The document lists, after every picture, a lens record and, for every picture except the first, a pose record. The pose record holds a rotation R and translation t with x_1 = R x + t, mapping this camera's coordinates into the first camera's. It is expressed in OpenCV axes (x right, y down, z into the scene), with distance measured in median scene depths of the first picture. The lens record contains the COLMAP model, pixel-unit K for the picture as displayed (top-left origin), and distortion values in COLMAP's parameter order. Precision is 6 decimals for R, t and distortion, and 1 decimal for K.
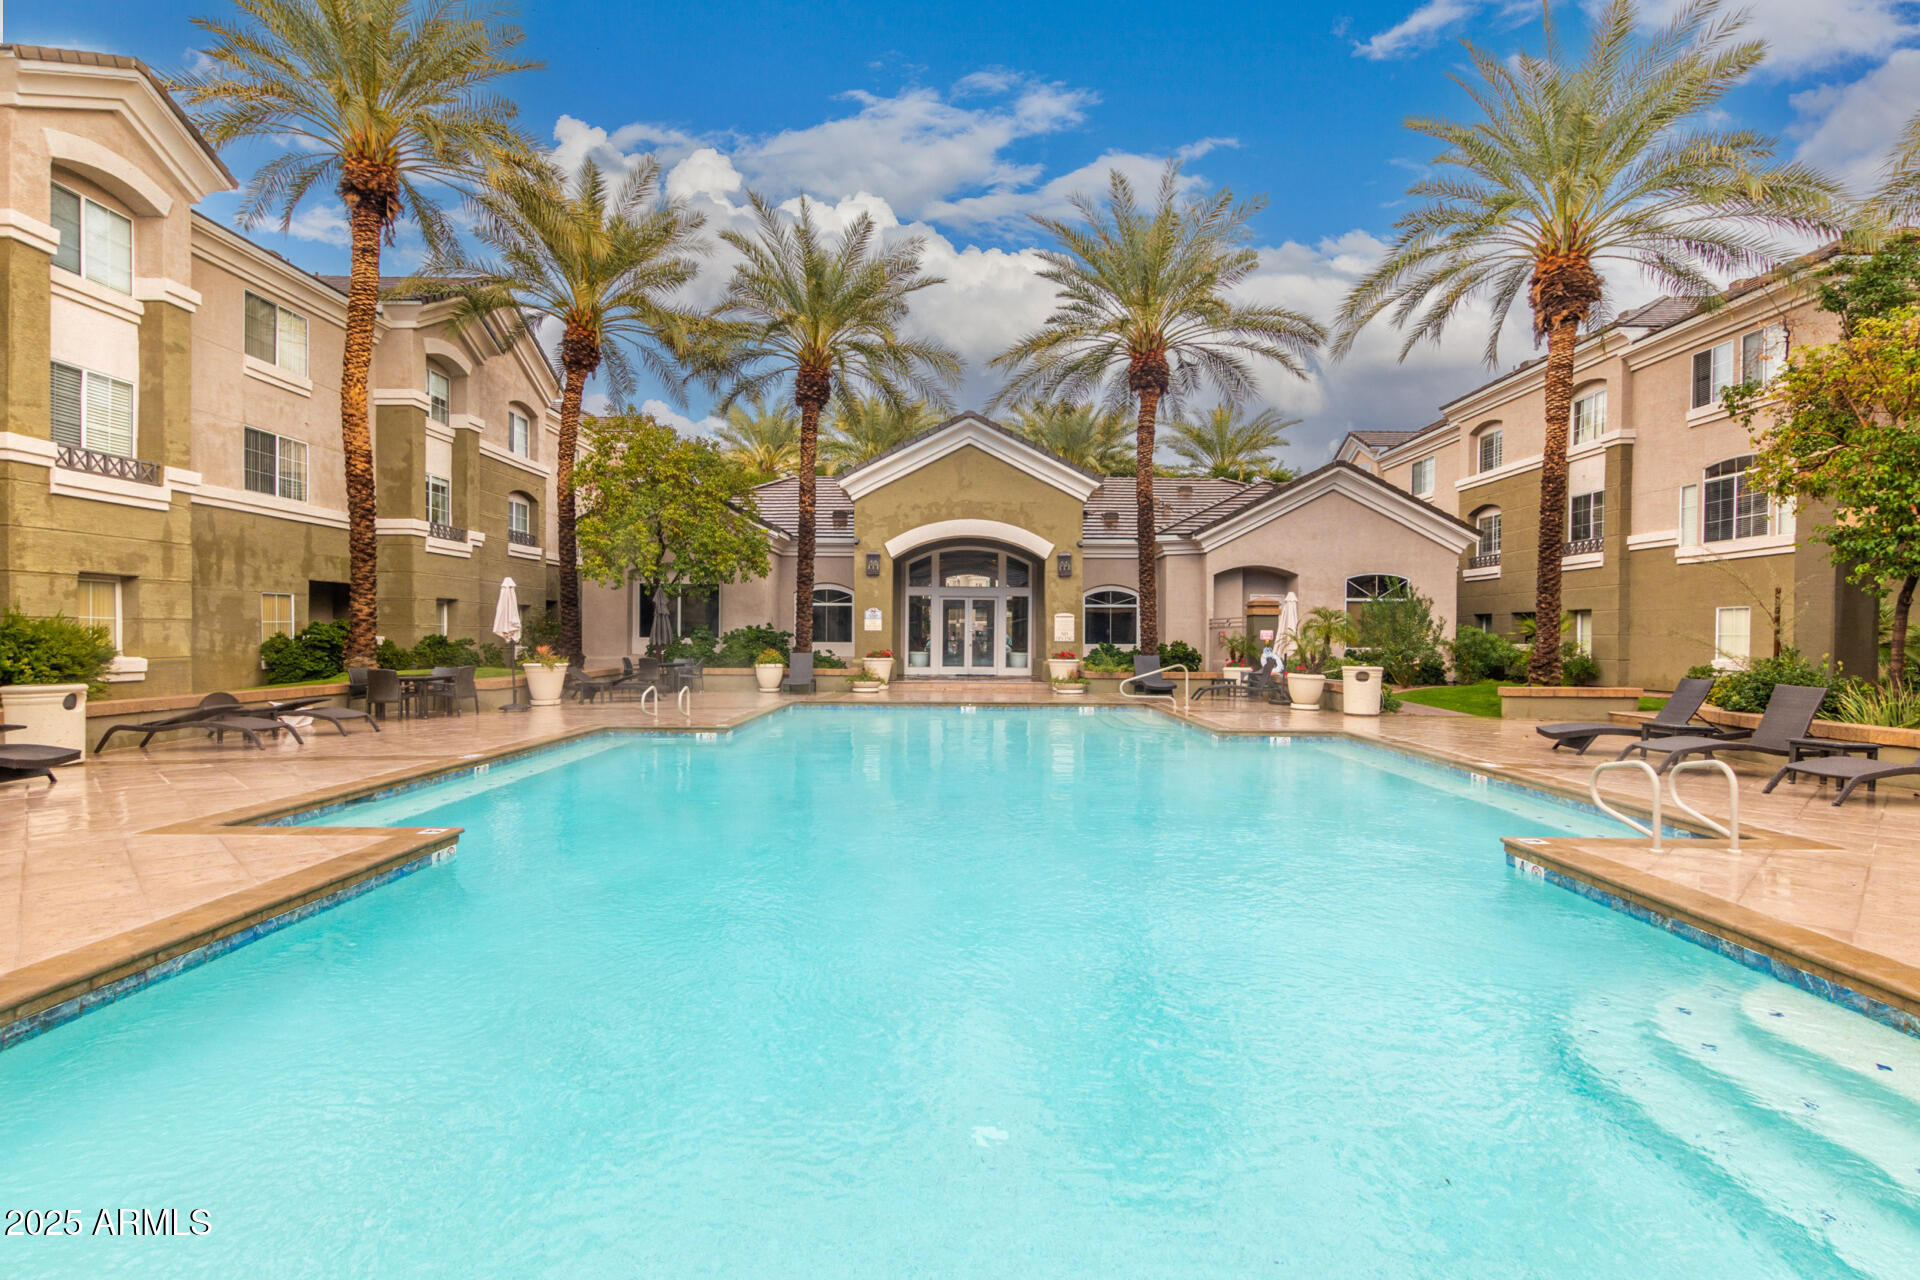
lens RADIAL K [[928.5, 0, 948.2], [0, 928.5, 638.2], [0, 0, 1]] dist [0.002499, -0.000150]
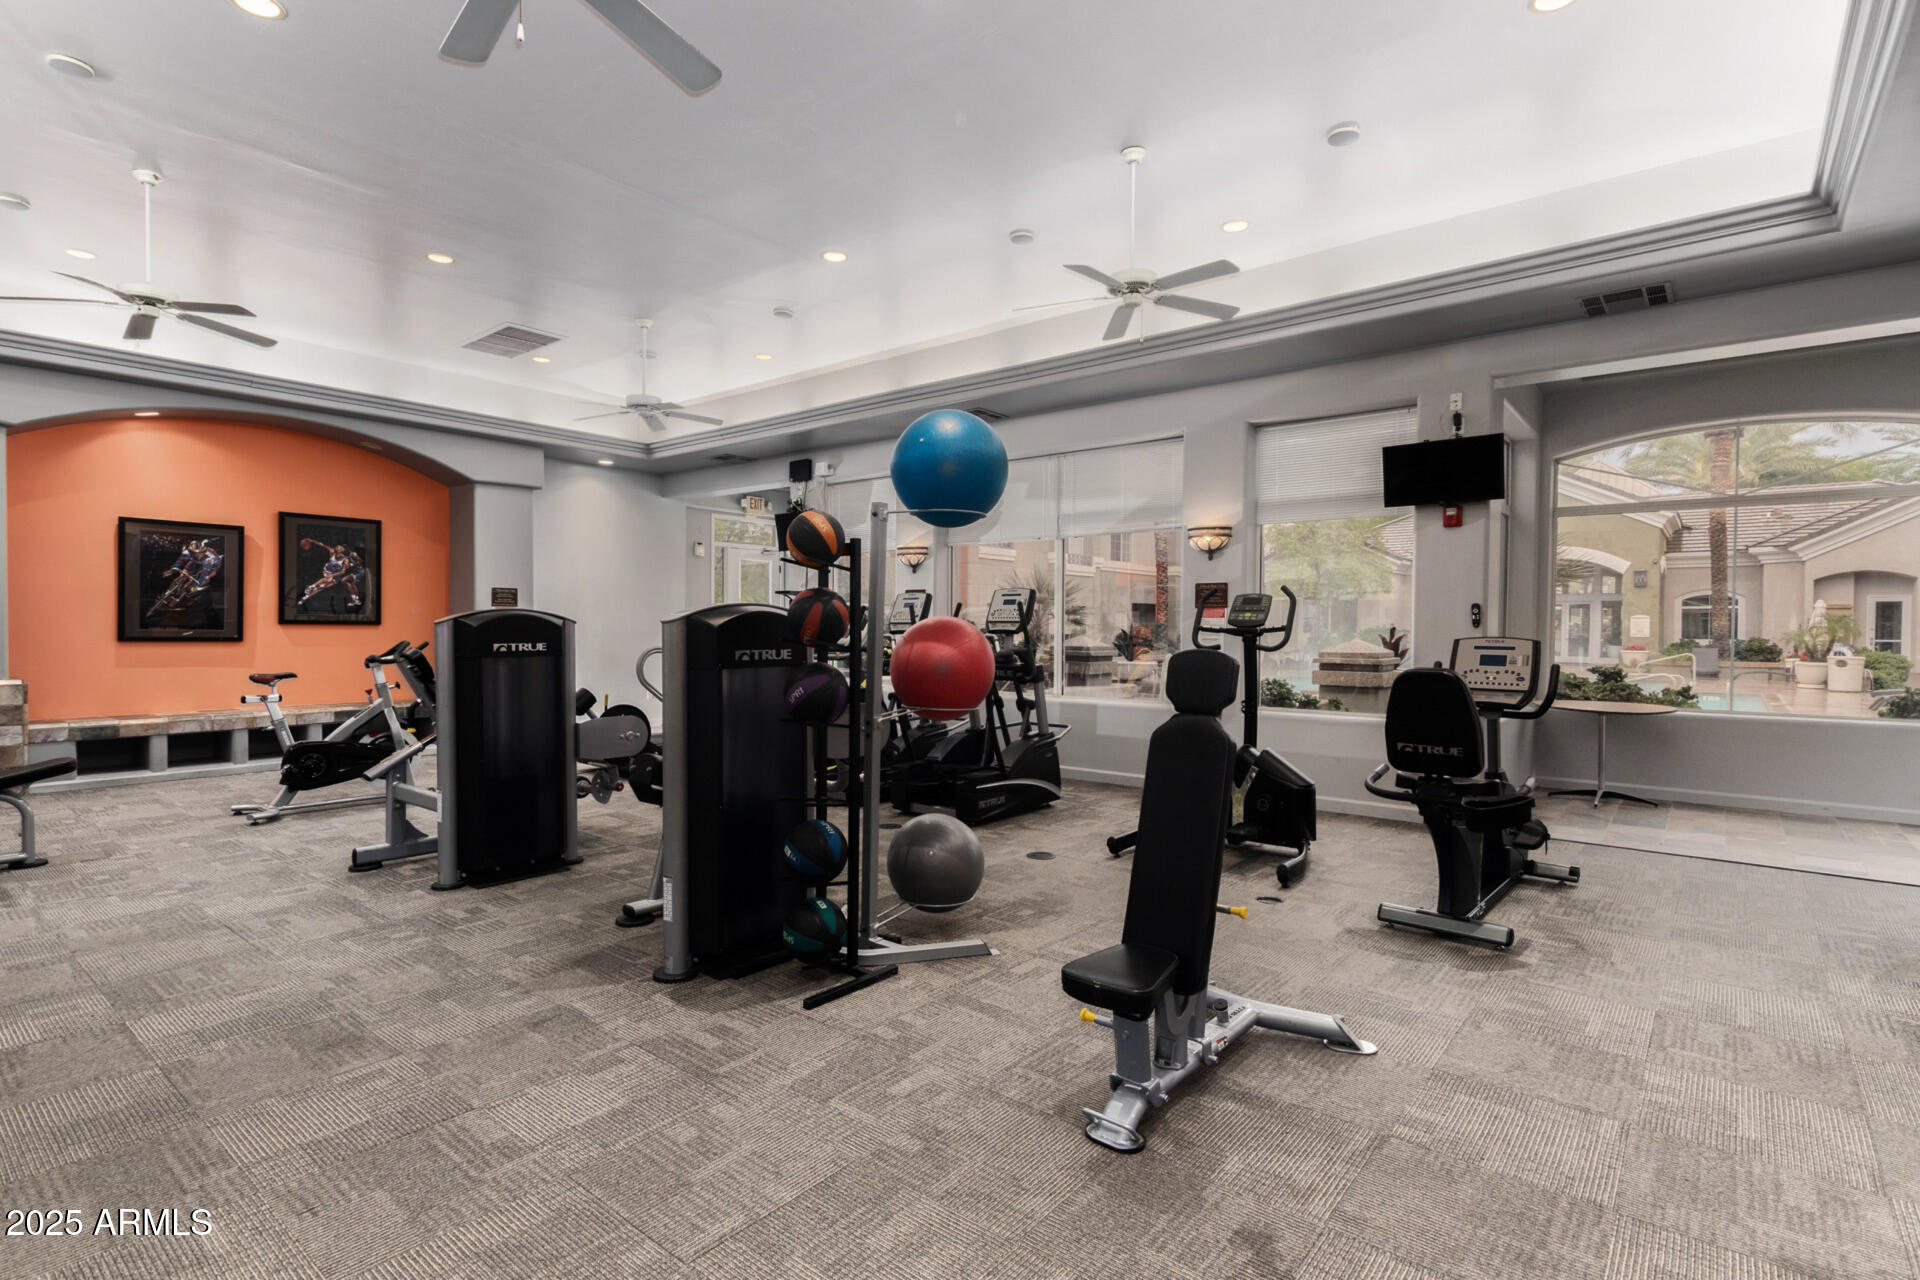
lens RADIAL K [[928.5, 0, 941.2], [0, 928.5, 631.1], [0, 0, 1]] dist [0.002499, -0.000150]
pose [[0.779634, 0.002707, -0.626229, 0.177310], [-0.002020, 0.999996, 0.001807, -0.004798], [0.626232, -0.000144, 0.779637, -0.619897]]
